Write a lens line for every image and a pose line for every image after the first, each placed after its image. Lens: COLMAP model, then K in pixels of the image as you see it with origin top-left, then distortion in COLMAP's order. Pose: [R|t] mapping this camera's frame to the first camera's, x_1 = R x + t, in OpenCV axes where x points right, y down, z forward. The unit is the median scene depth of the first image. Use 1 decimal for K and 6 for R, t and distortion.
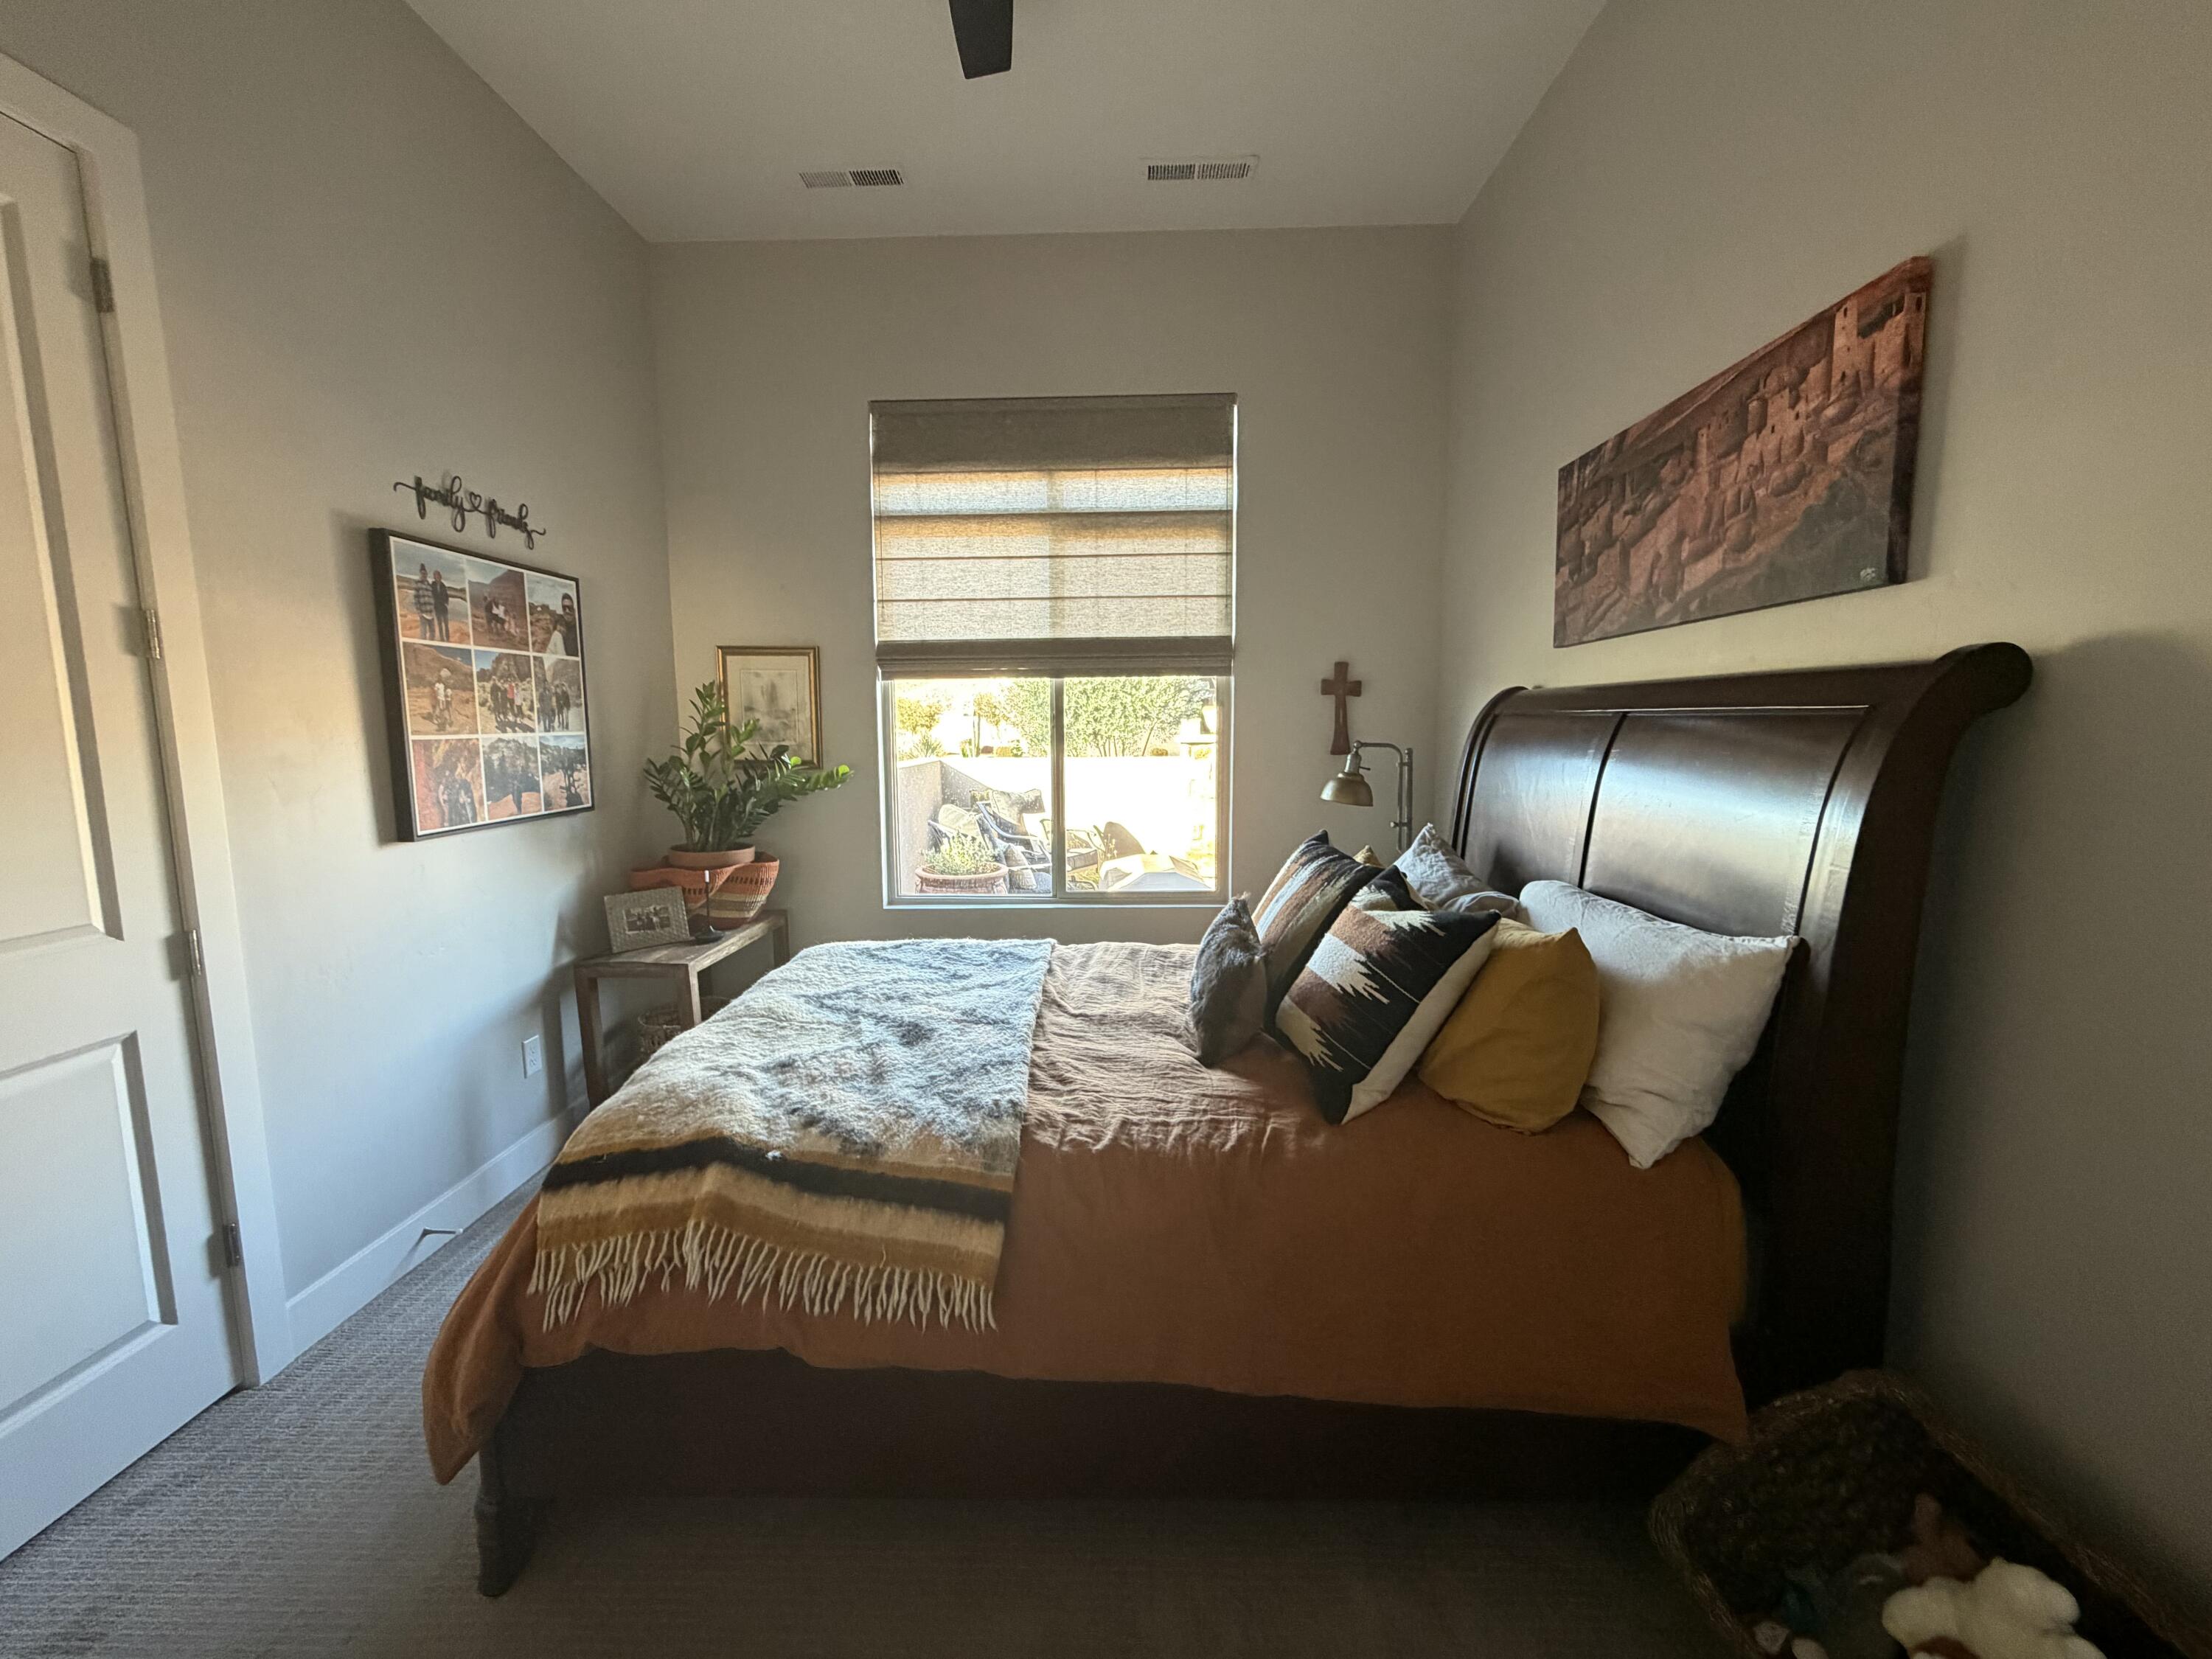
lens RADIAL K [[878.1, 0, 1102.0], [0, 878.1, 830.4], [0, 0, 1]] dist [0.000553, -0.000454]
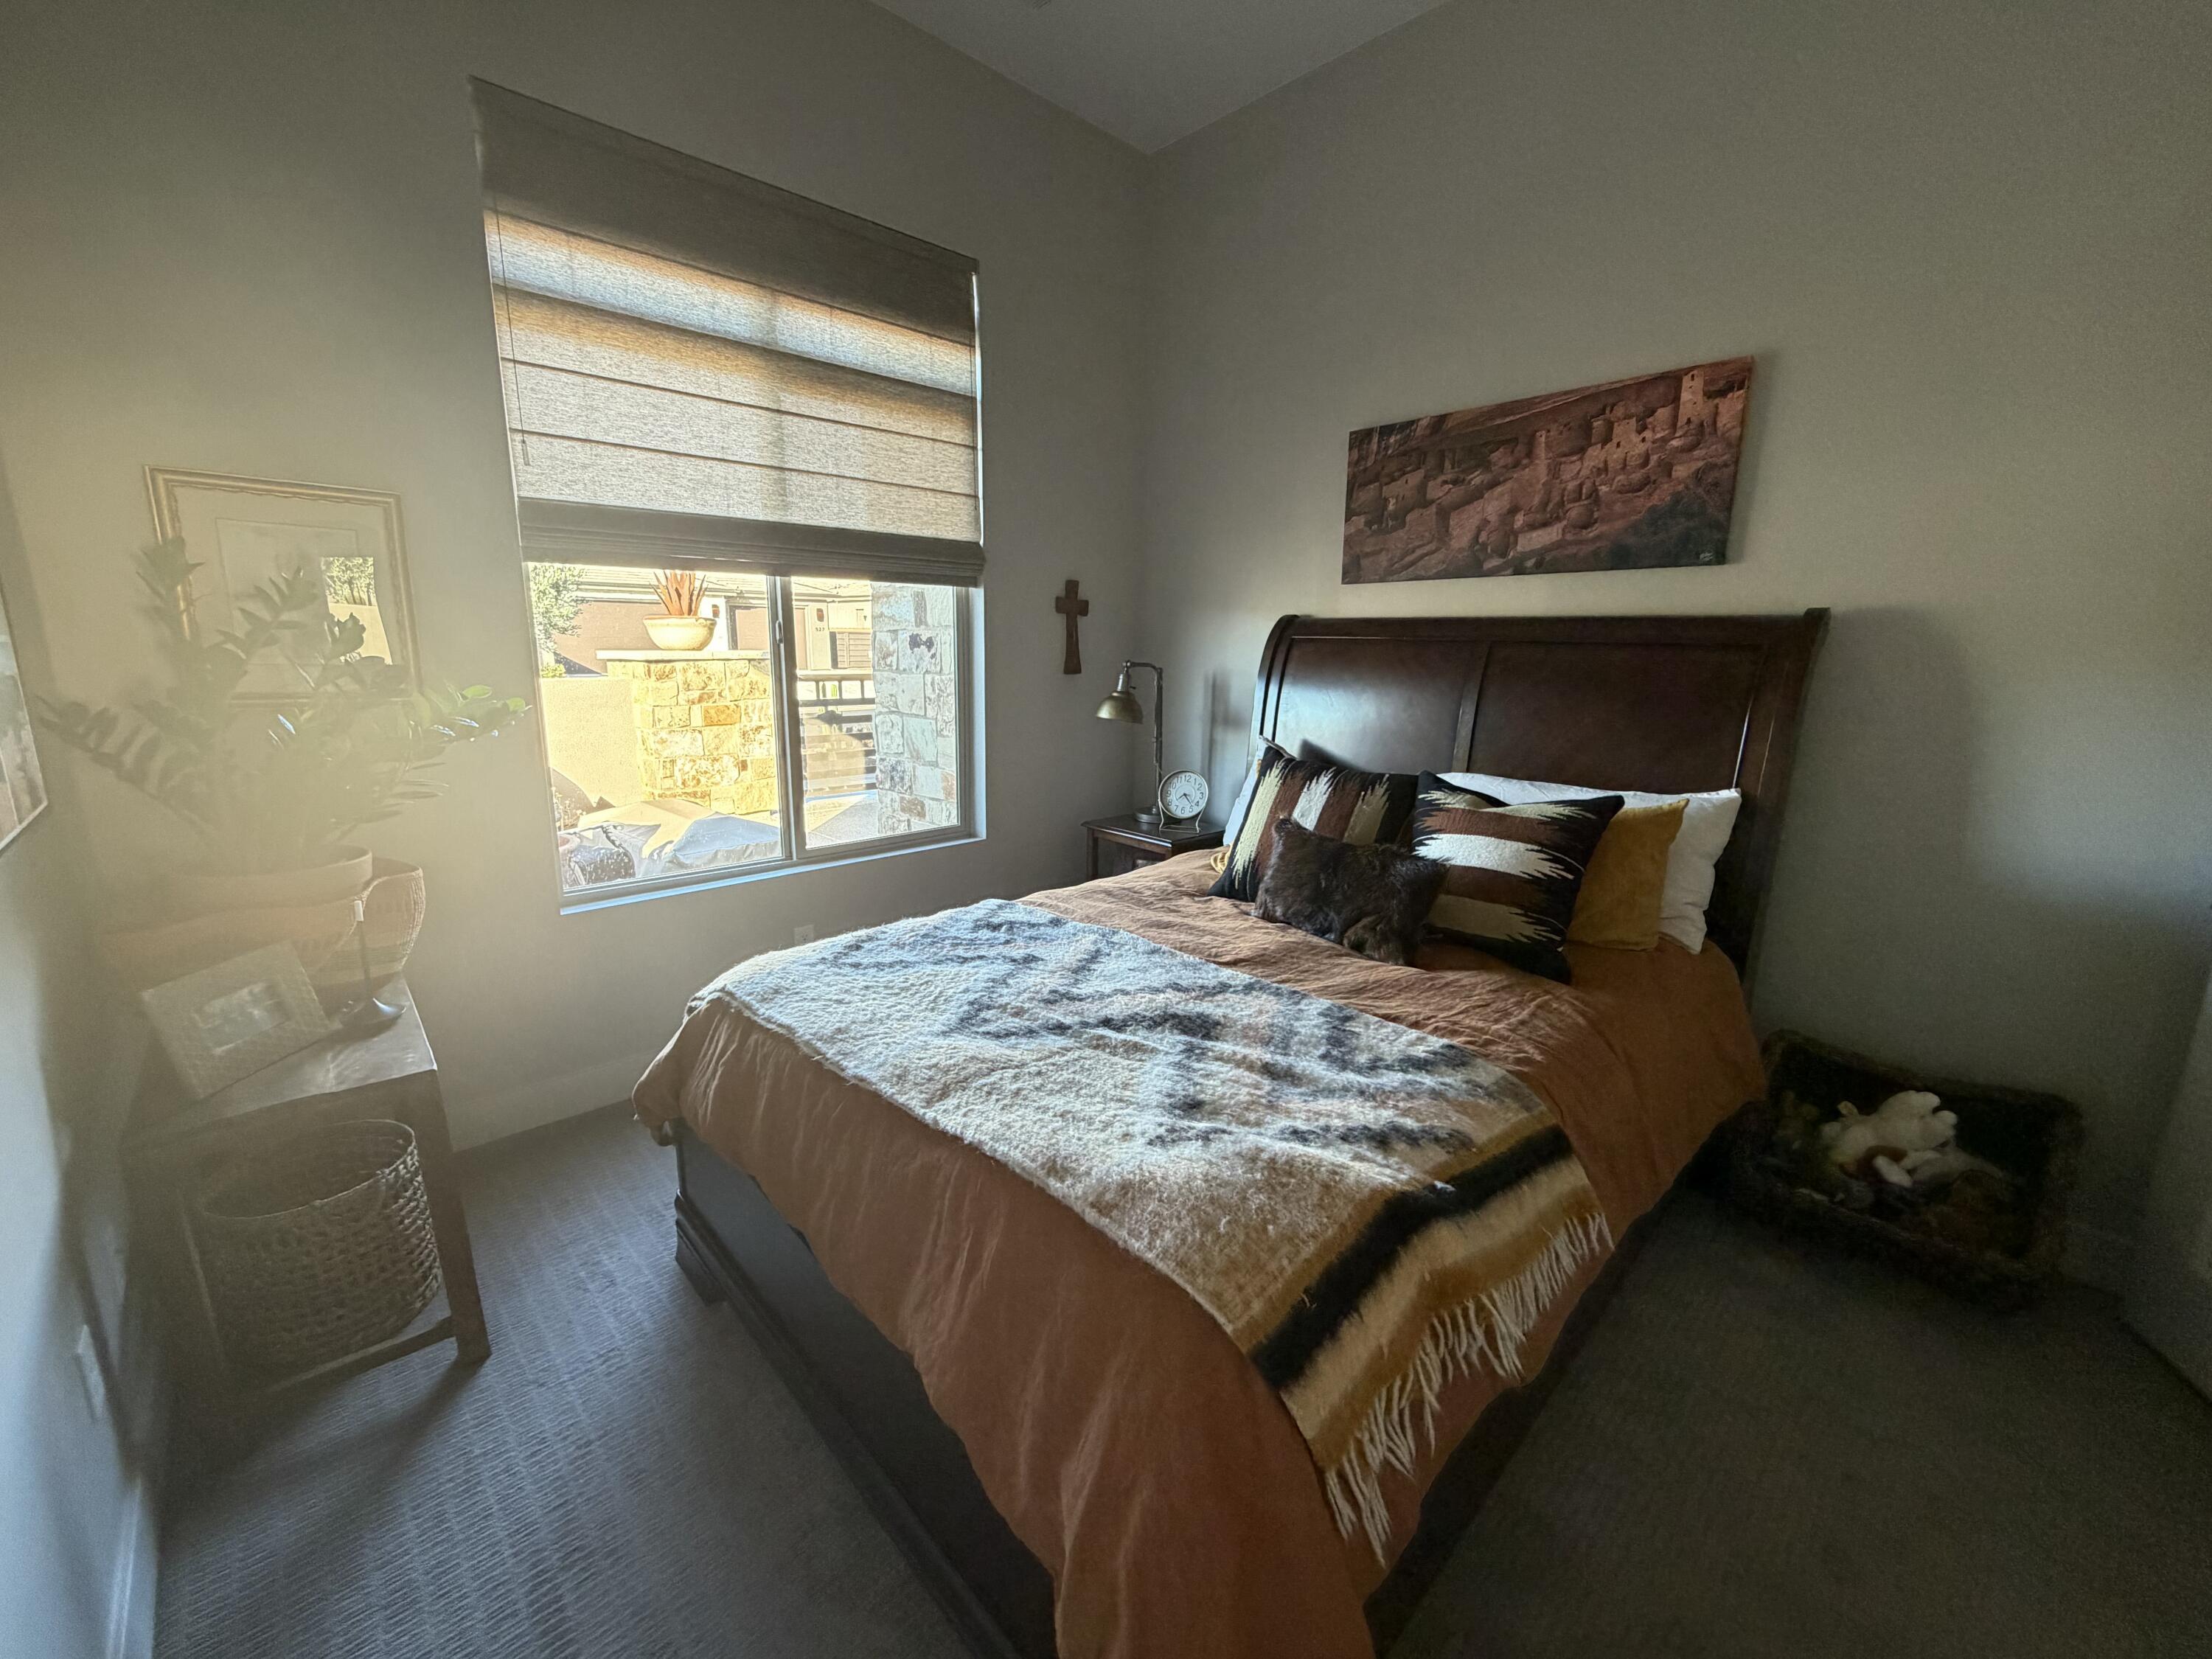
lens RADIAL K [[878.1, 0, 1099.8], [0, 878.1, 828.6], [0, 0, 1]] dist [0.000553, -0.000454]
pose [[0.708045, -0.129828, 0.694130, -0.748569], [0.066528, 0.990846, 0.117463, -0.047002], [-0.703026, -0.036990, 0.710201, 0.446195]]
